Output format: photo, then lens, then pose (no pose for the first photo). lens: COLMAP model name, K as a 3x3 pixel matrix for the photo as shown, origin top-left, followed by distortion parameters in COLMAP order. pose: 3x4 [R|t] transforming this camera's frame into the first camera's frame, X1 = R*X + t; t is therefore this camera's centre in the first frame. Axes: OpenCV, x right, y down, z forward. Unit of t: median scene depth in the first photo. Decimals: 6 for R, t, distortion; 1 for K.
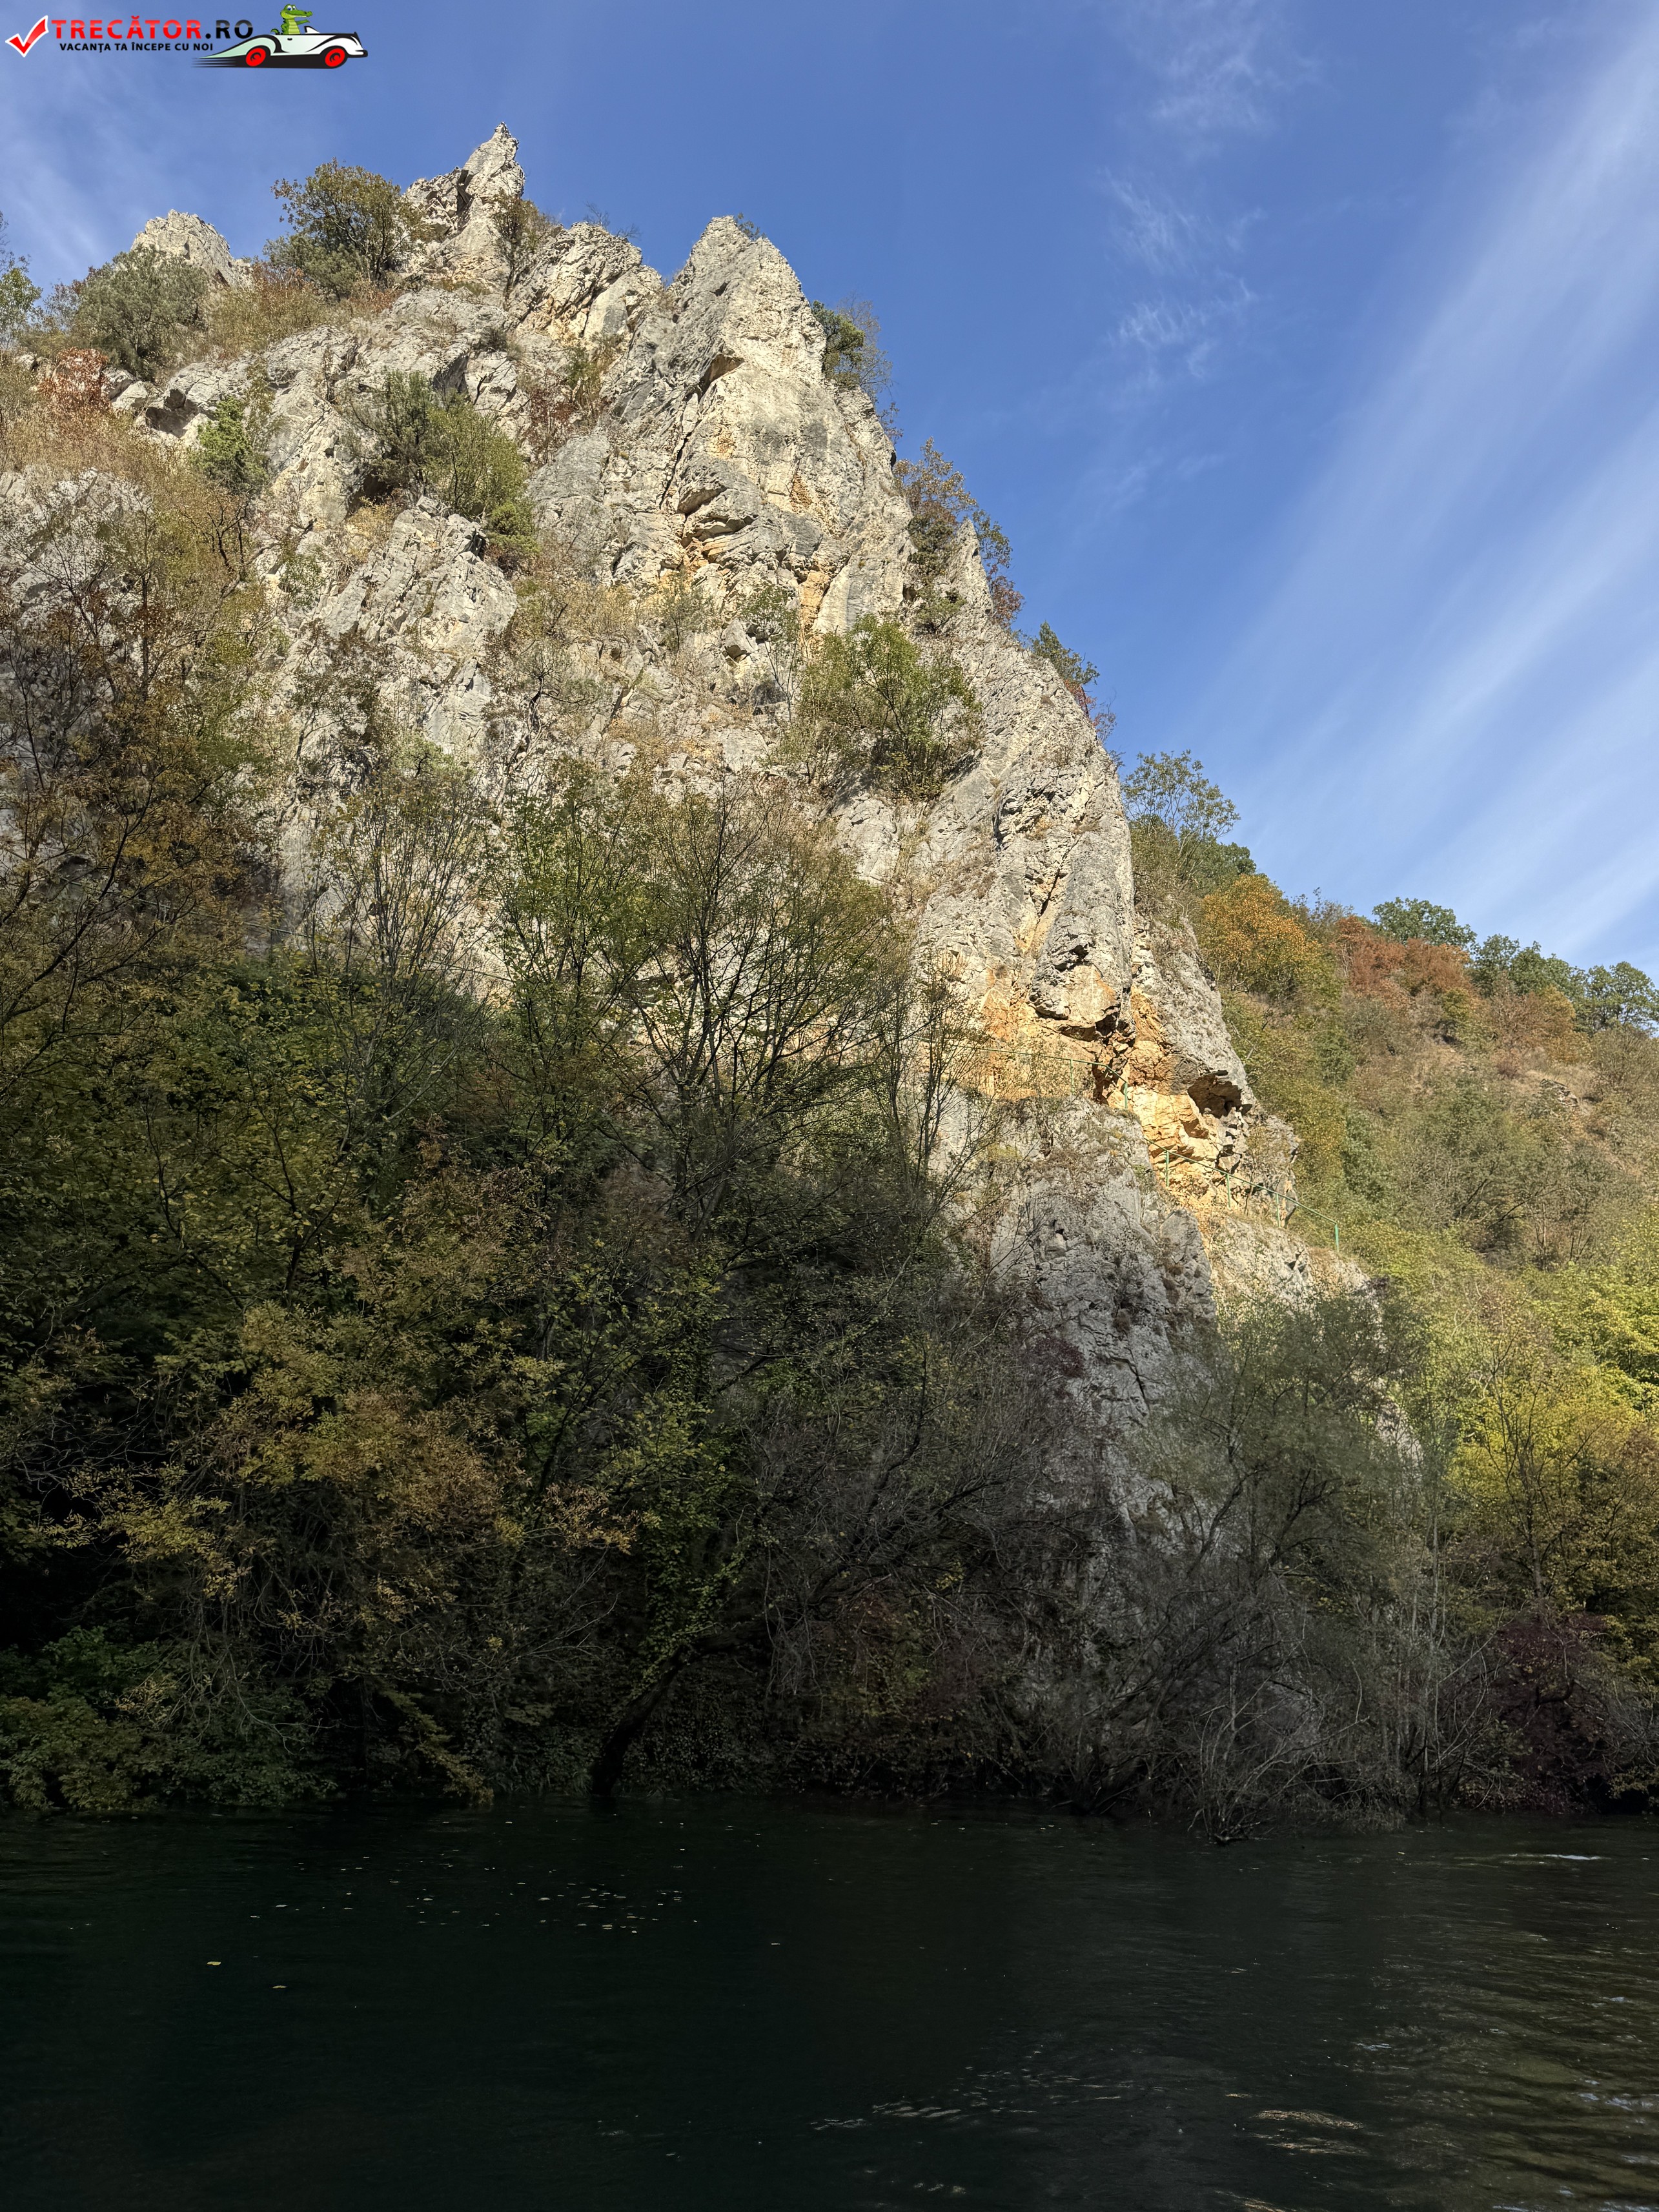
lens RADIAL K [[1504.1, 0, 829.5], [0, 1504.1, 1106.0], [0, 0, 1]] dist [0.039729, -0.076625]
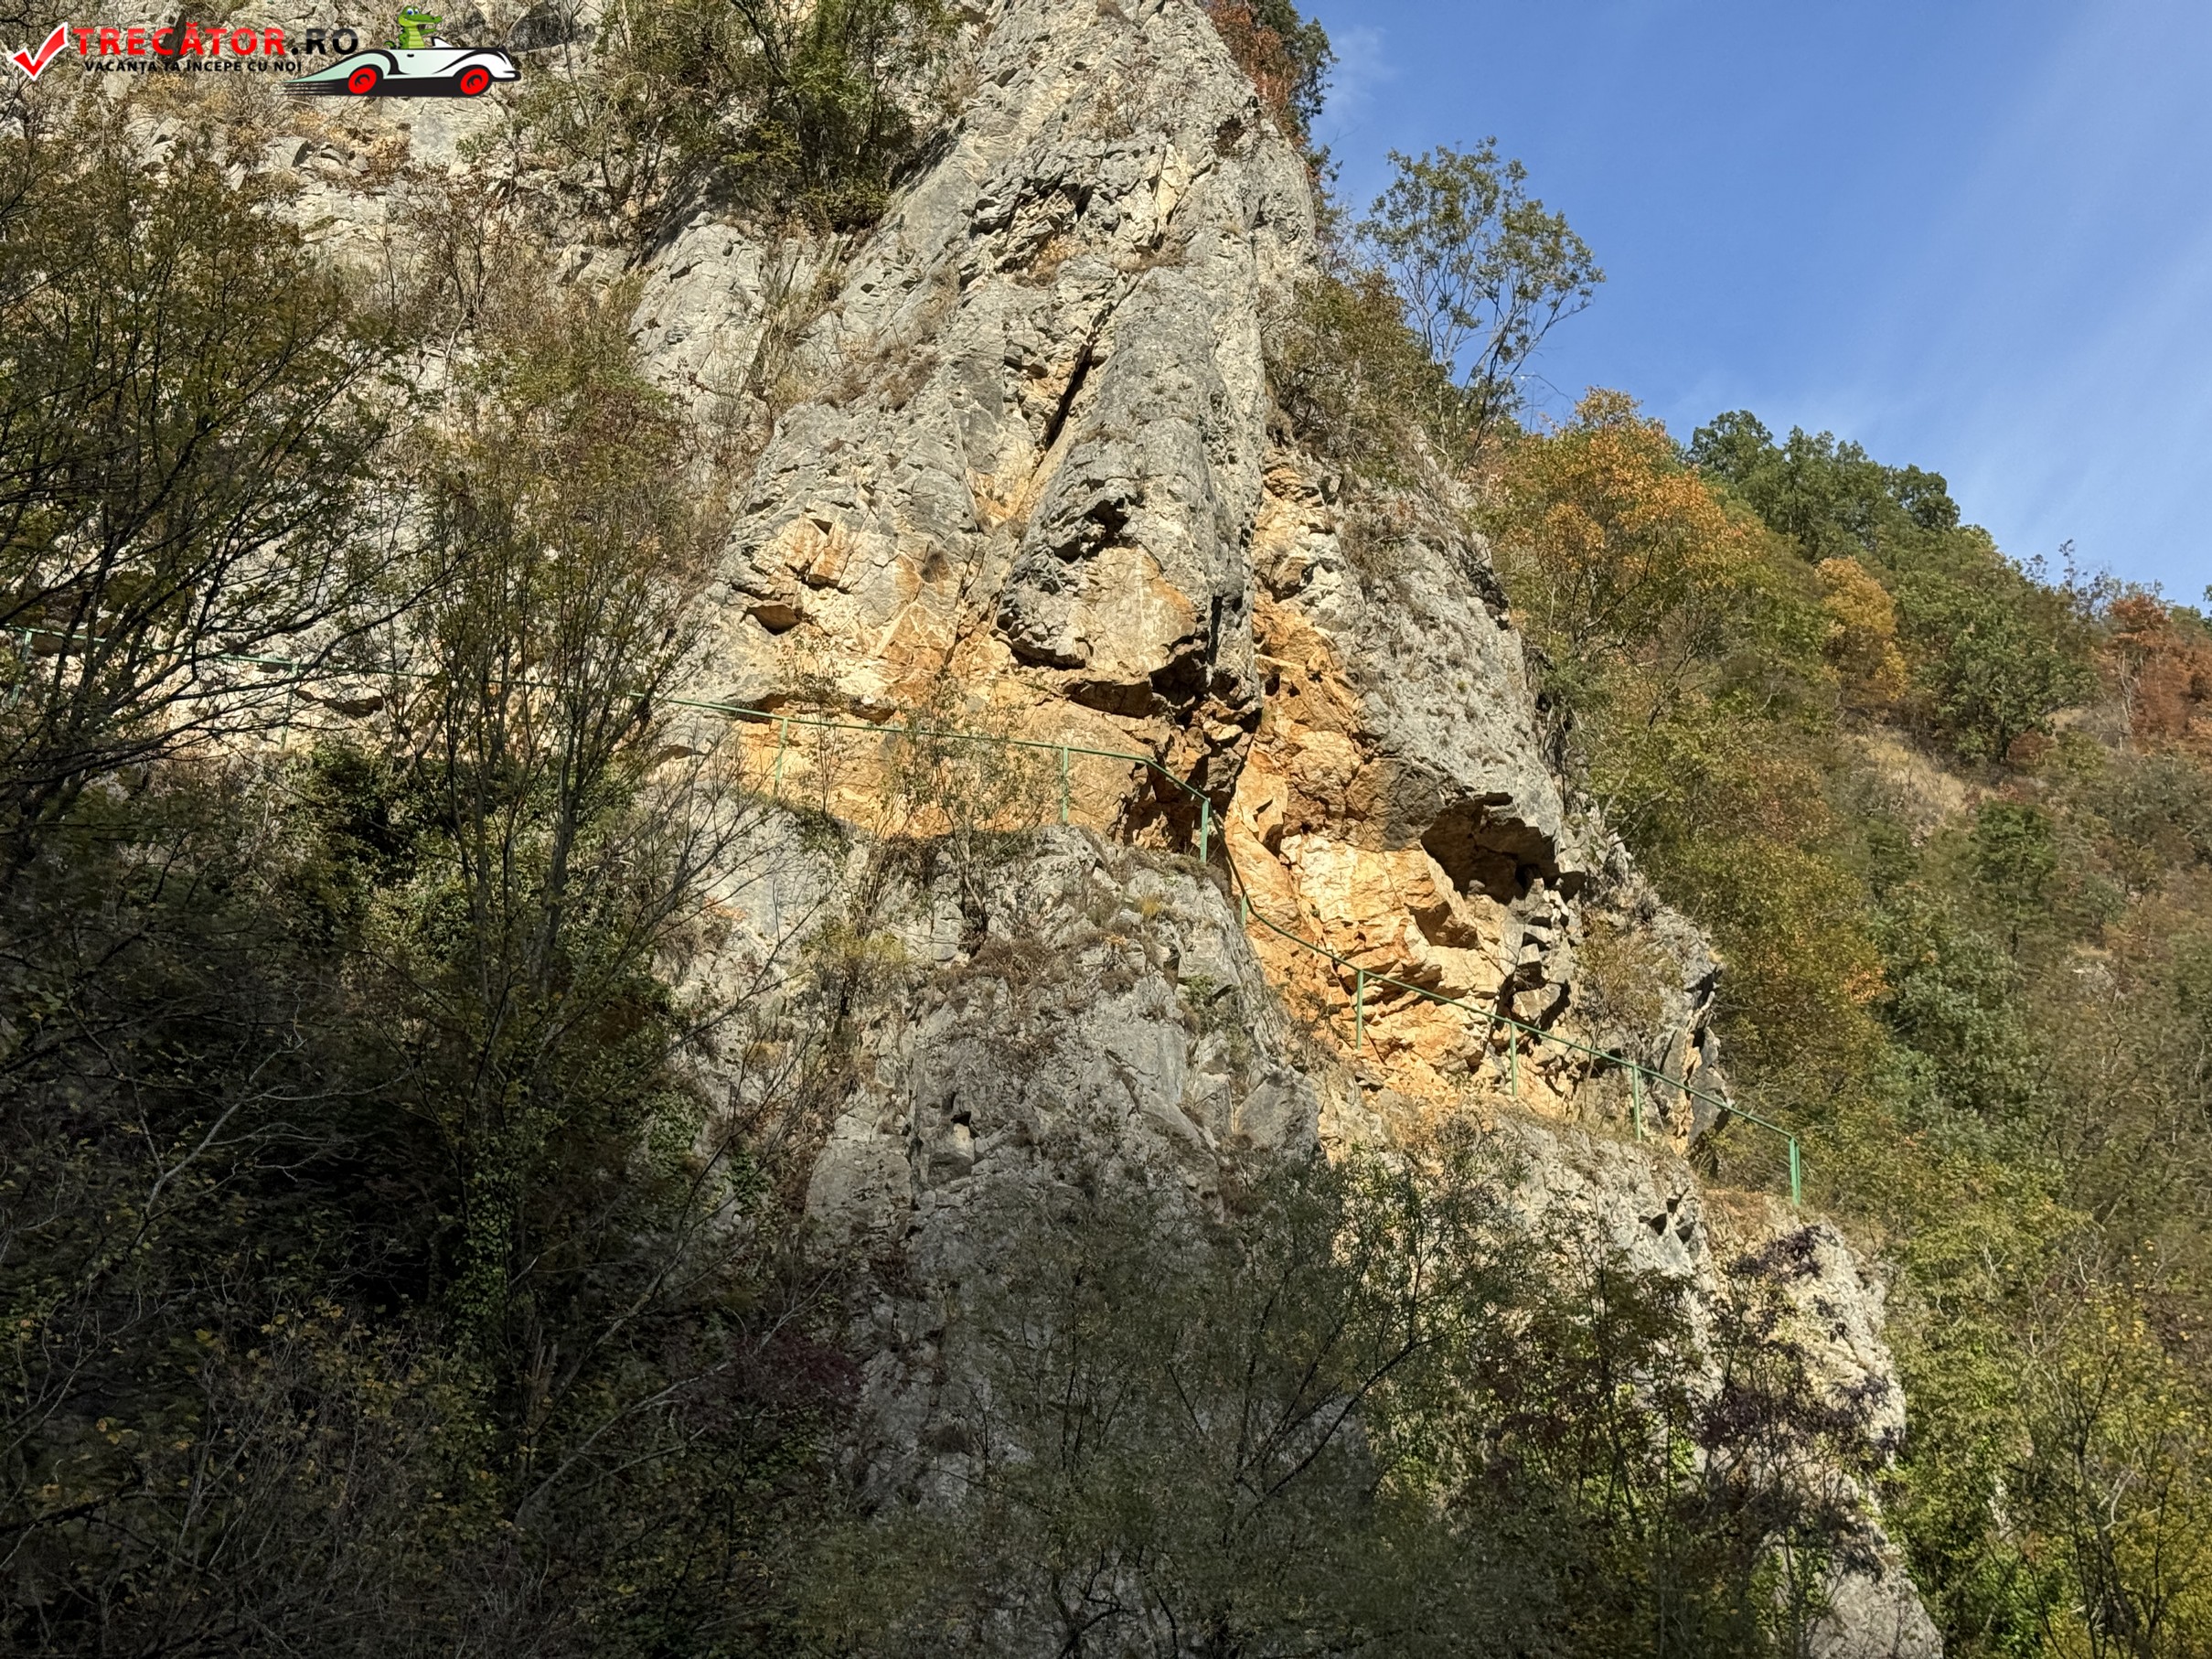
lens RADIAL K [[3049.4, 0, 1106.0], [0, 3049.4, 829.5], [0, 0, 1]] dist [0.008662, 0.019264]
pose [[0.999433, -0.027597, -0.019280, 0.168205], [0.026169, 0.997152, -0.070735, 0.050242], [0.021177, 0.070190, 0.997309, 0.098820]]
